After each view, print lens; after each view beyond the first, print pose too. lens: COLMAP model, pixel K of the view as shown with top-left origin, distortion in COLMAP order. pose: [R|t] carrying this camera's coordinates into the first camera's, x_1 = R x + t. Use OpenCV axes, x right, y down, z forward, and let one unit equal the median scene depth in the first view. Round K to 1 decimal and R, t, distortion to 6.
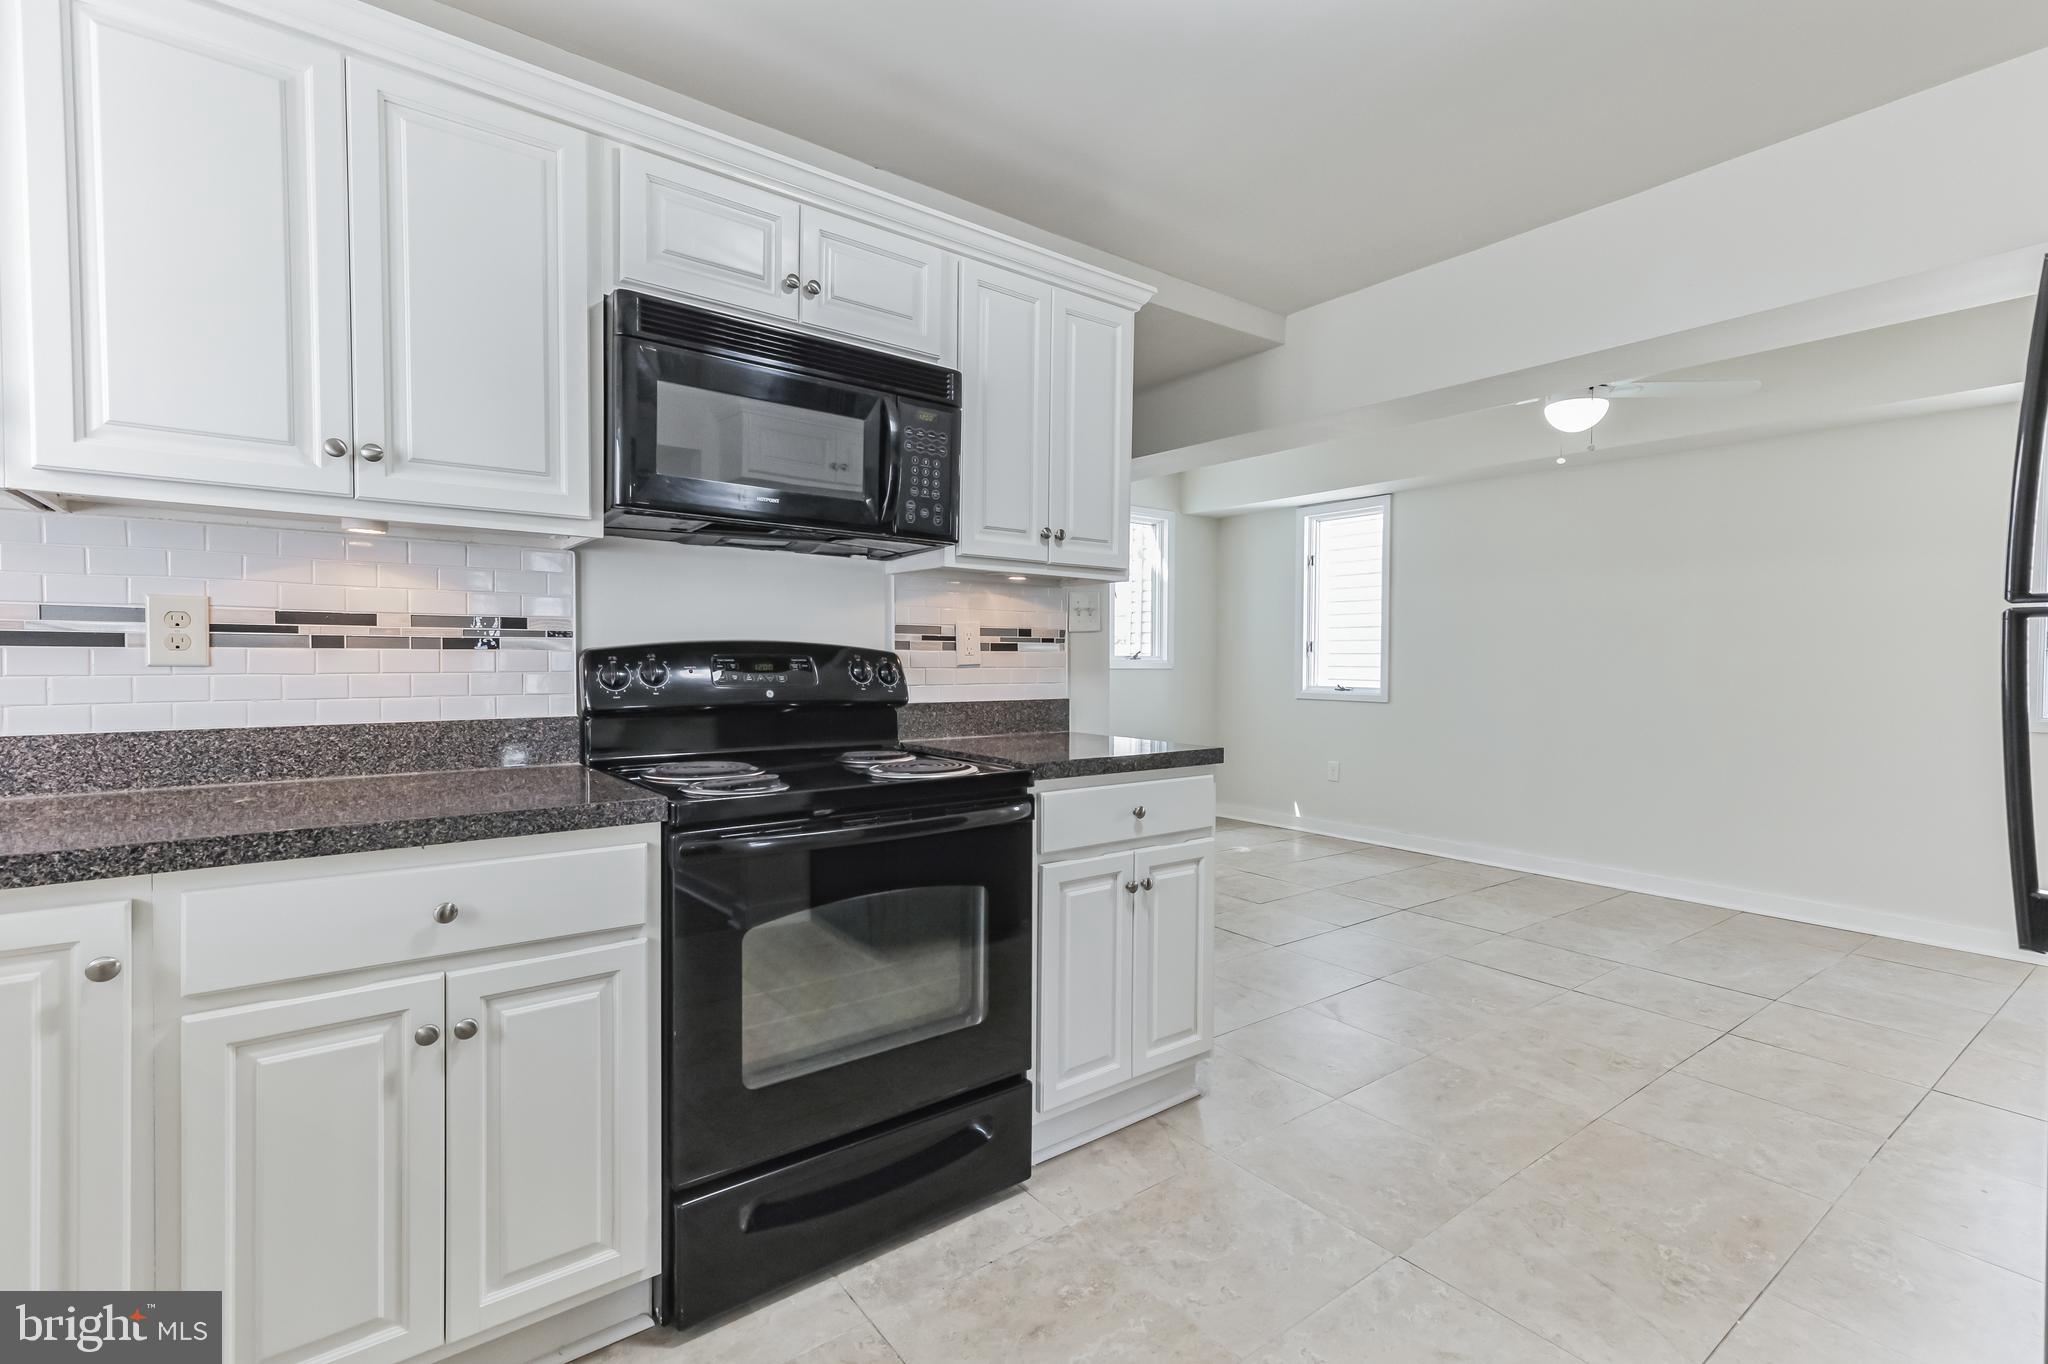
lens RADIAL K [[932.0, 0, 1036.2], [0, 932.0, 679.0], [0, 0, 1]] dist [0.019401, 0.000604]
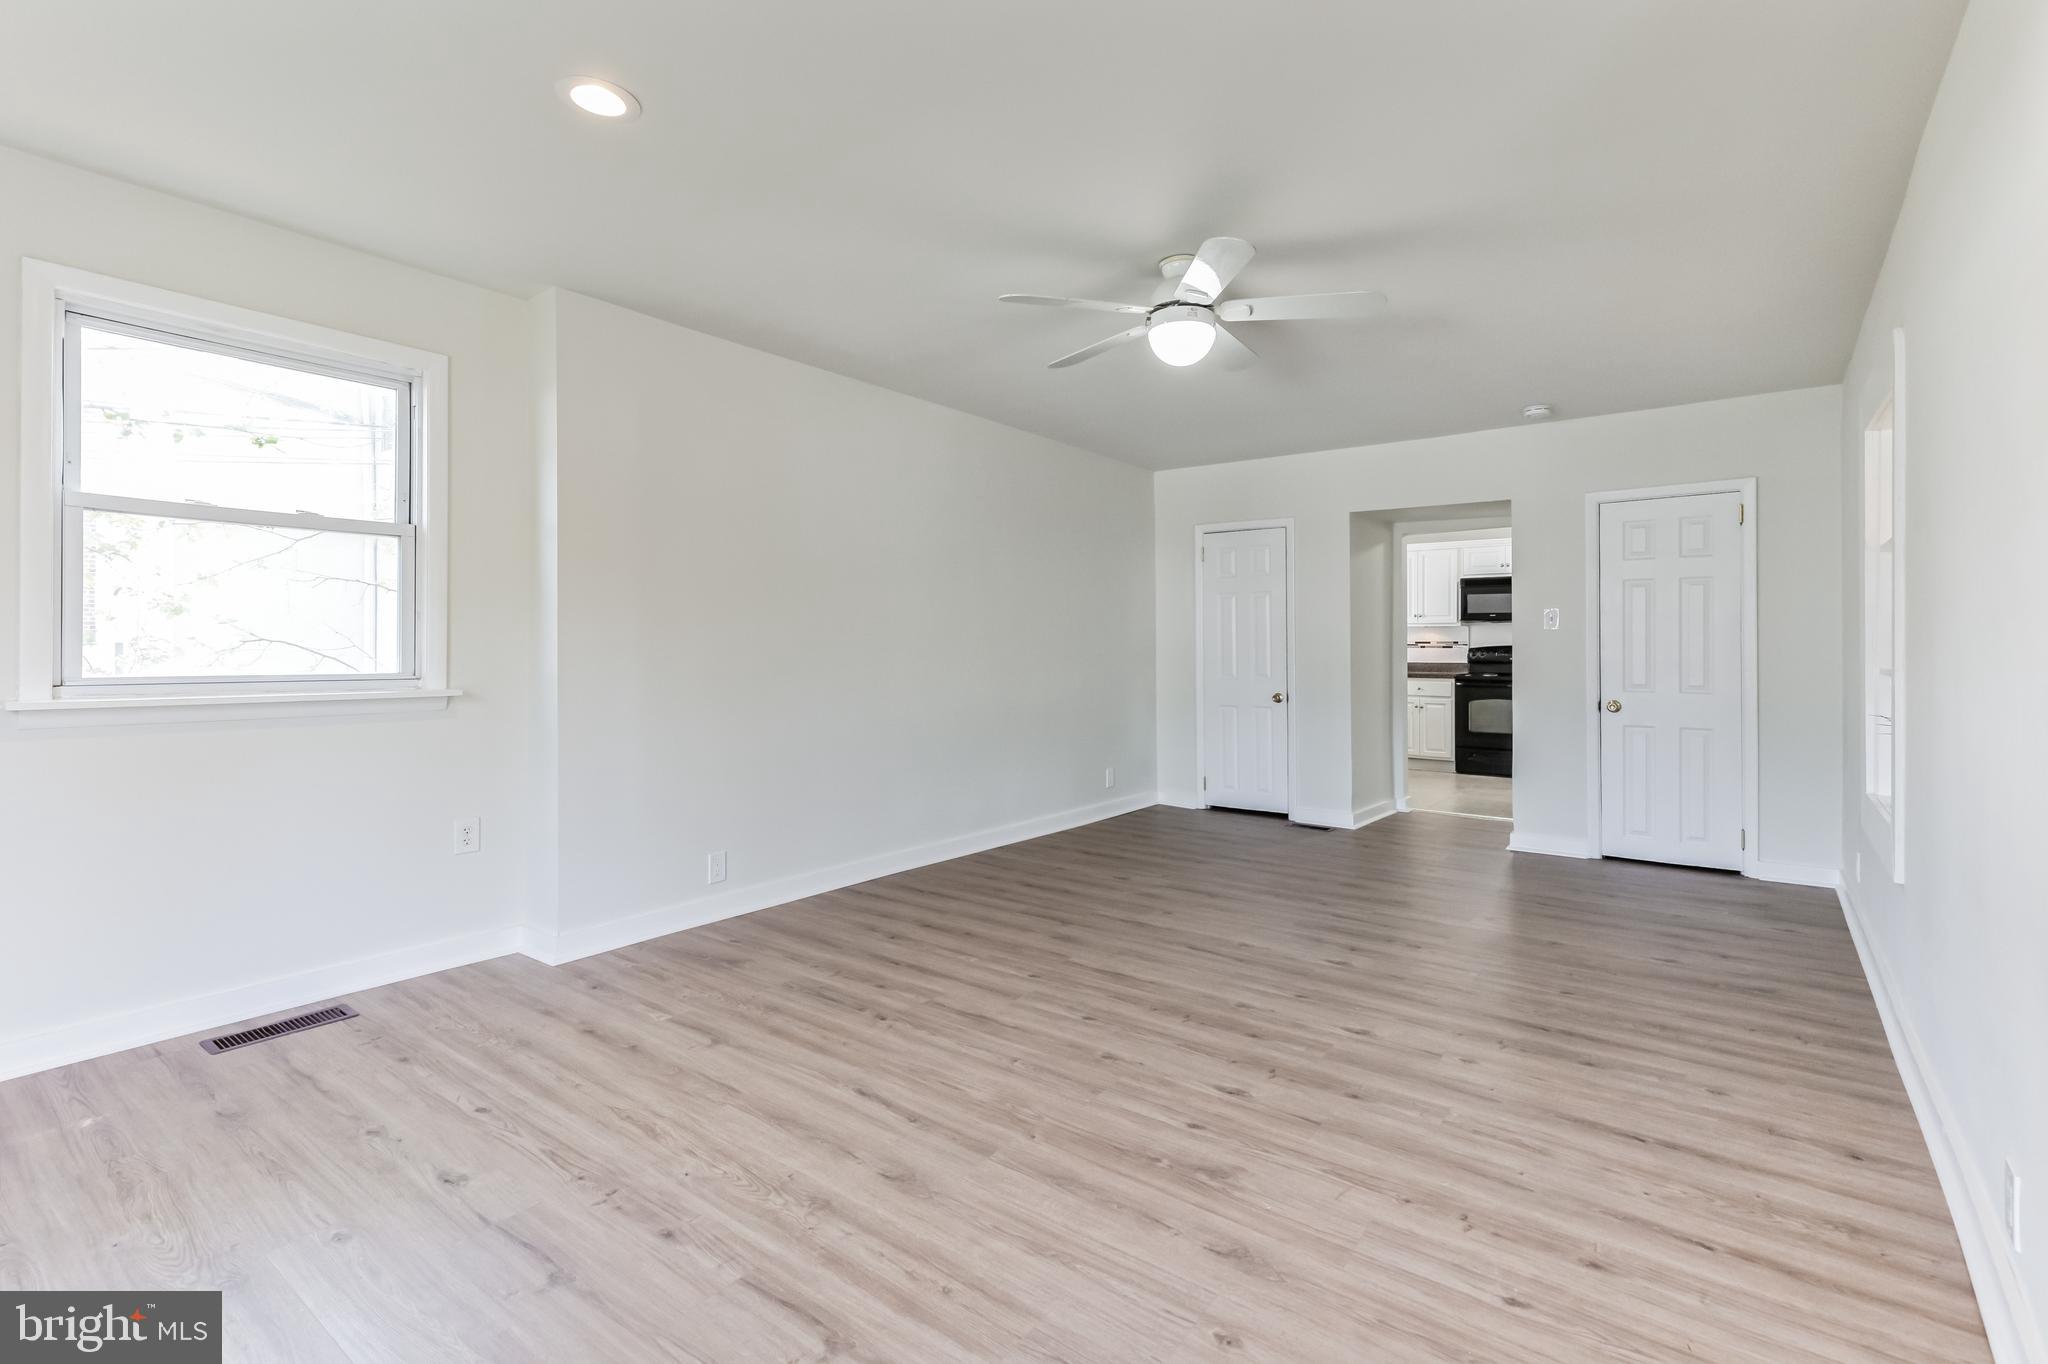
lens RADIAL K [[932.0, 0, 1050.6], [0, 932.0, 659.2], [0, 0, 1]] dist [0.019401, 0.000604]
pose [[0.291495, 0.008902, -0.956531, 3.296316], [-0.018473, 0.999823, 0.003675, 0.044636], [0.956394, 0.016599, 0.291608, -2.288997]]
